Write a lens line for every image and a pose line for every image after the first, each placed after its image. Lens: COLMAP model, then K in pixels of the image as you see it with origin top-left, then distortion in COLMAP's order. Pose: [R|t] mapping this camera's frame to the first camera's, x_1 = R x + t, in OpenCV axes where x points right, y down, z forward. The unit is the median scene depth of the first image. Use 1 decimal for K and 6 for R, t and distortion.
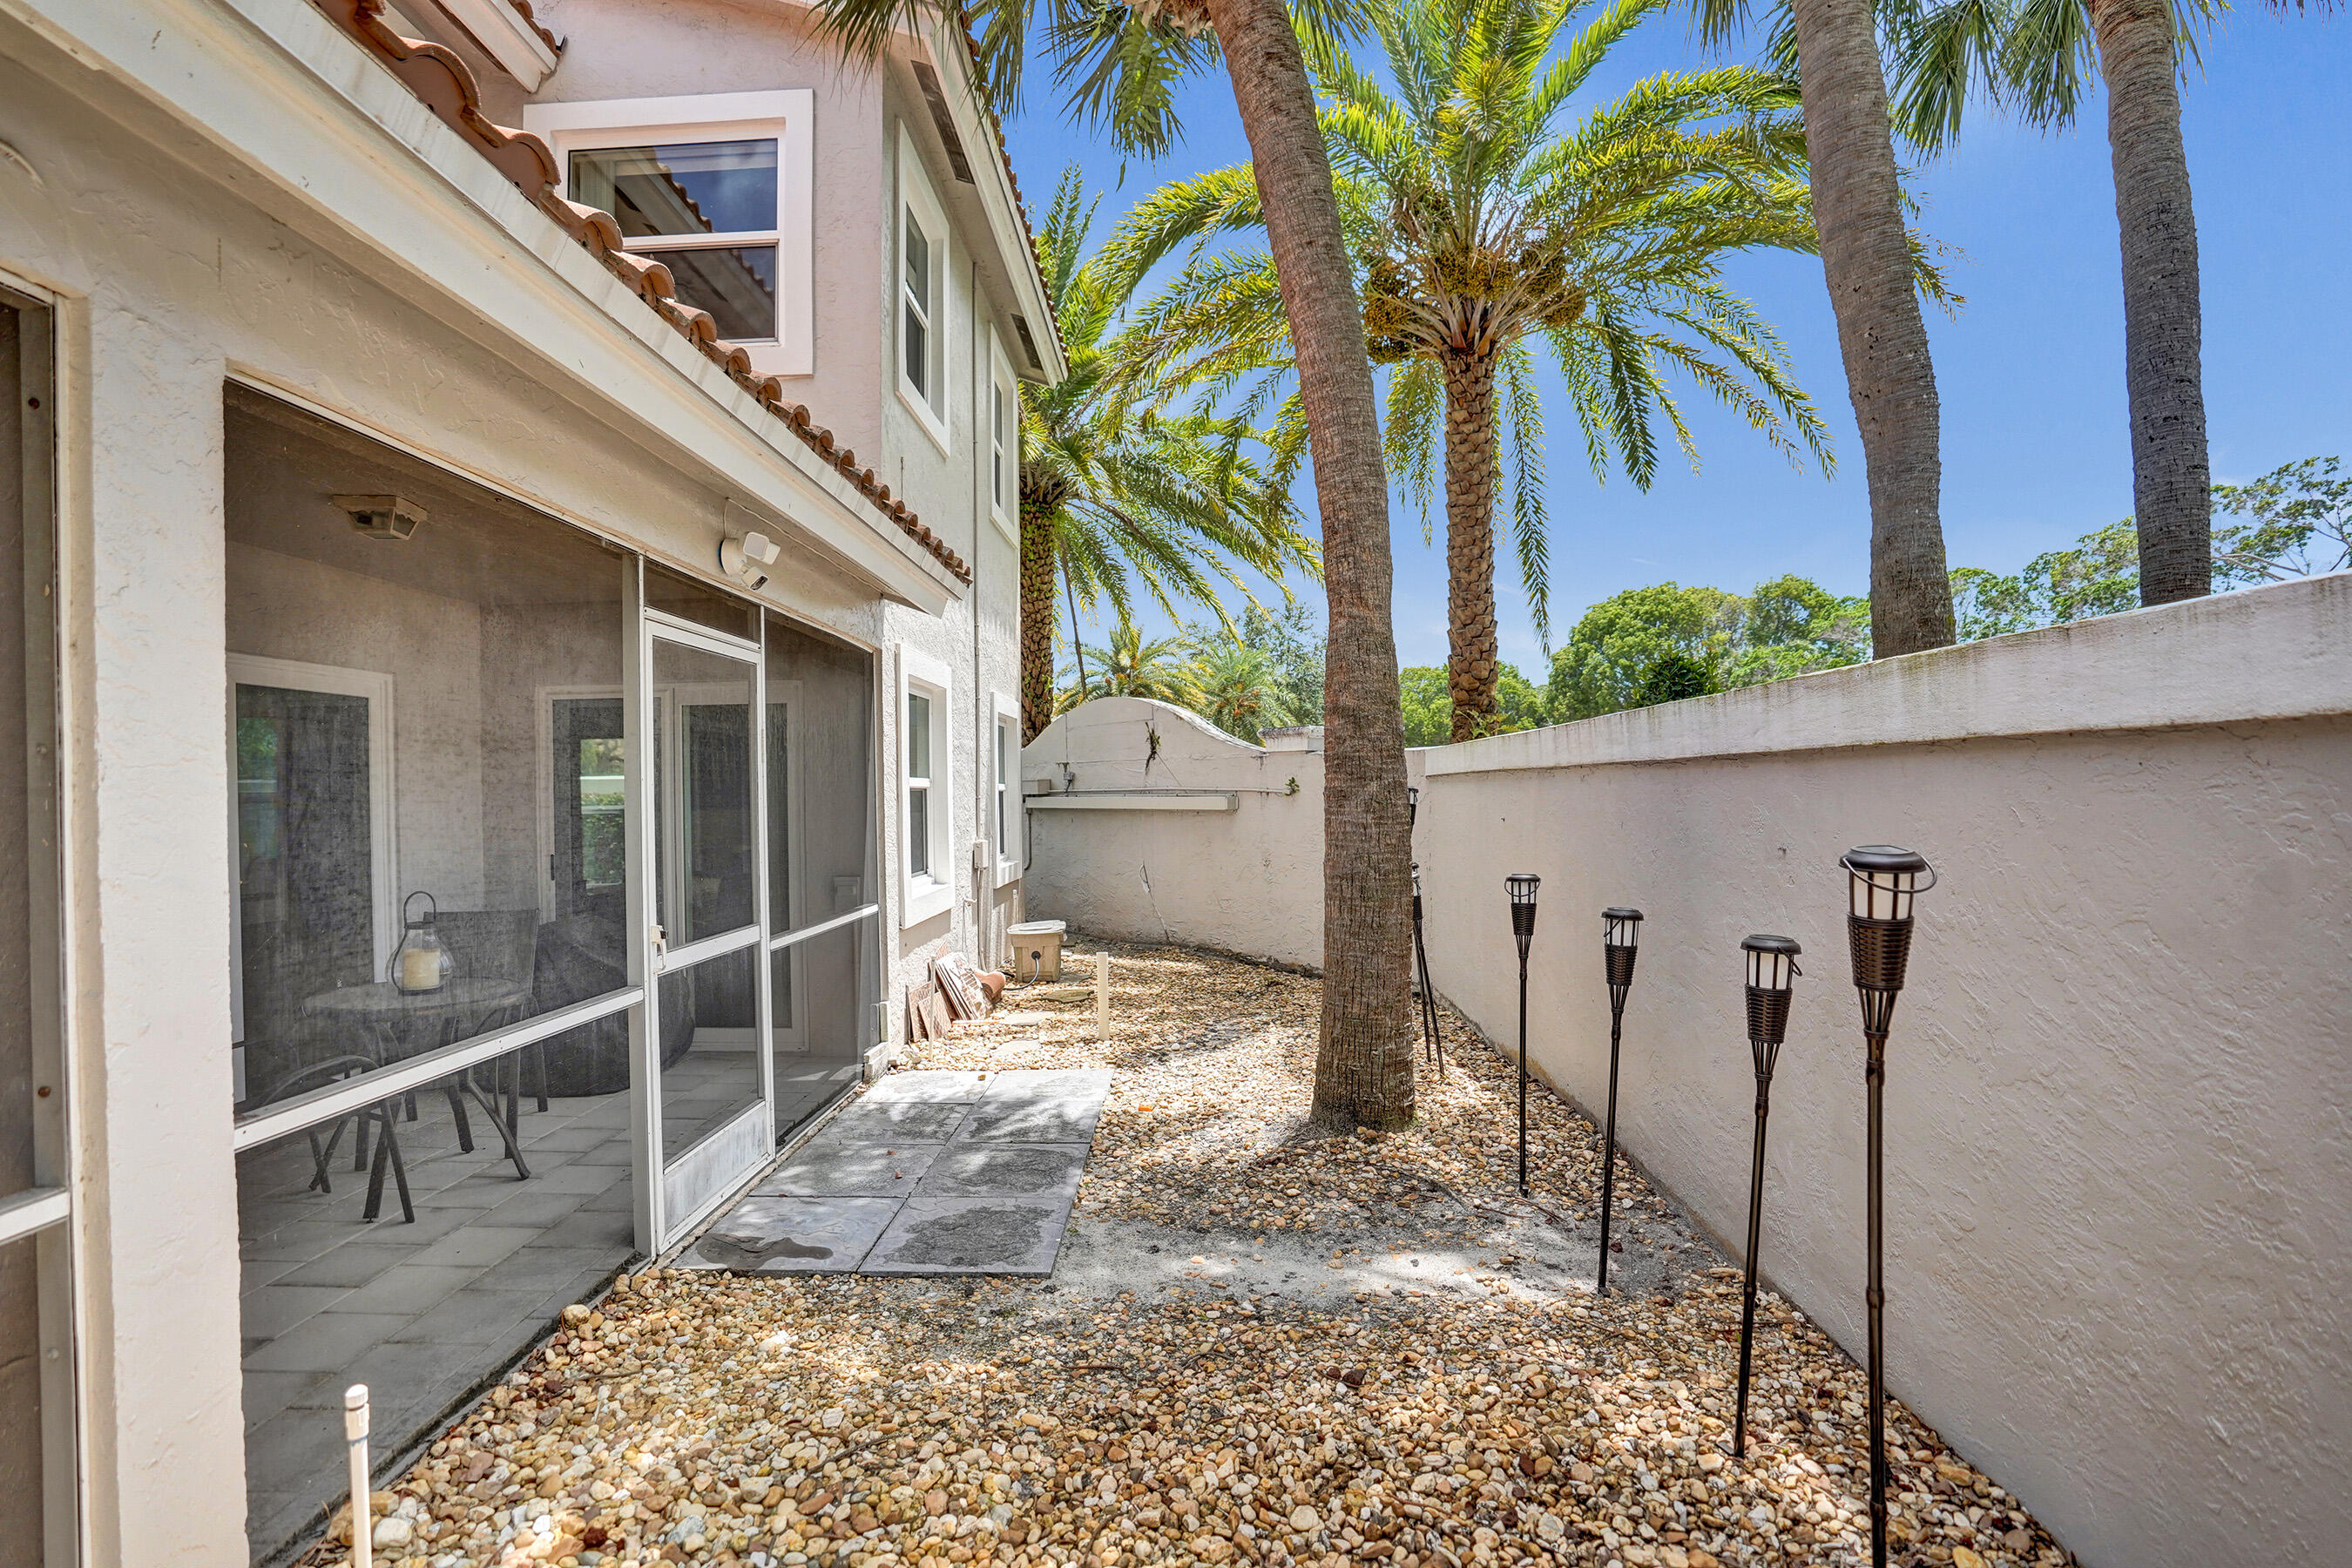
lens RADIAL K [[1087.5, 0, 1162.2], [0, 1087.5, 789.8], [0, 0, 1]] dist [-0.034942, 0.001405]
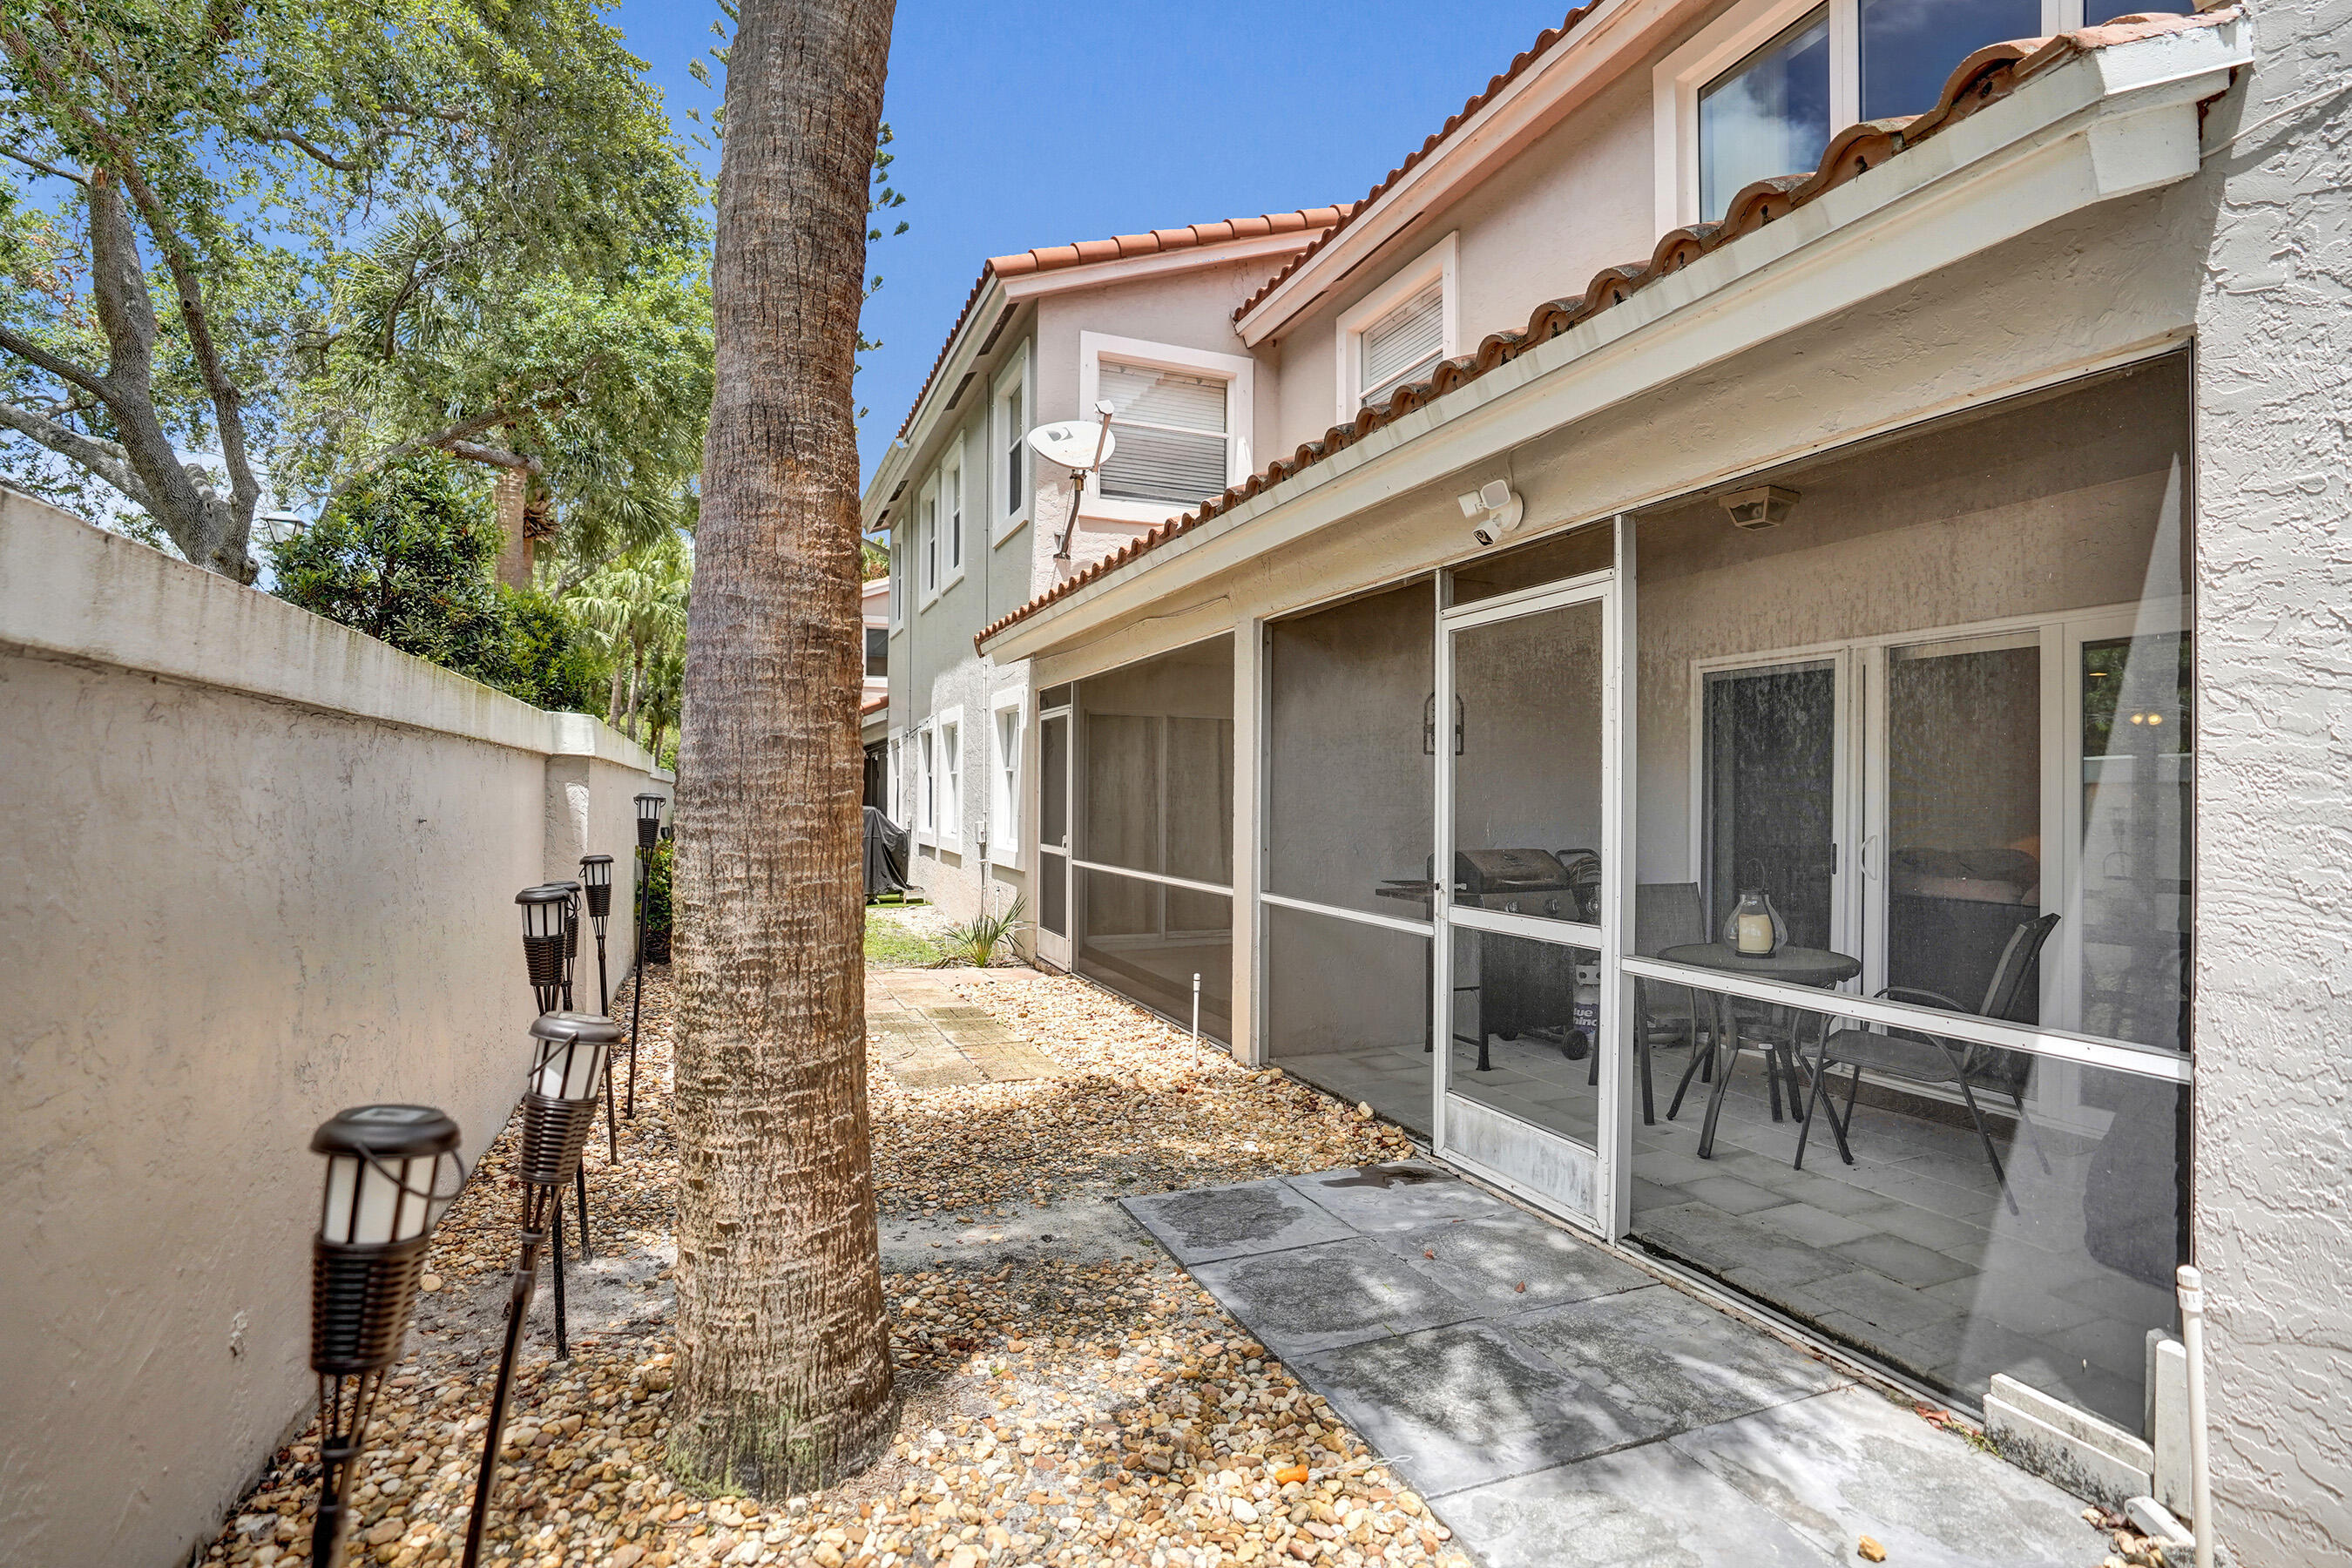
lens RADIAL K [[1144.6, 0, 1166.8], [0, 1144.6, 771.7], [0, 0, 1]] dist [-0.032395, 0.004494]
pose [[-0.915263, 0.003054, -0.402845, 0.244276], [0.009079, 0.999874, -0.013048, 0.019281], [0.402754, -0.015600, -0.915175, 1.599535]]
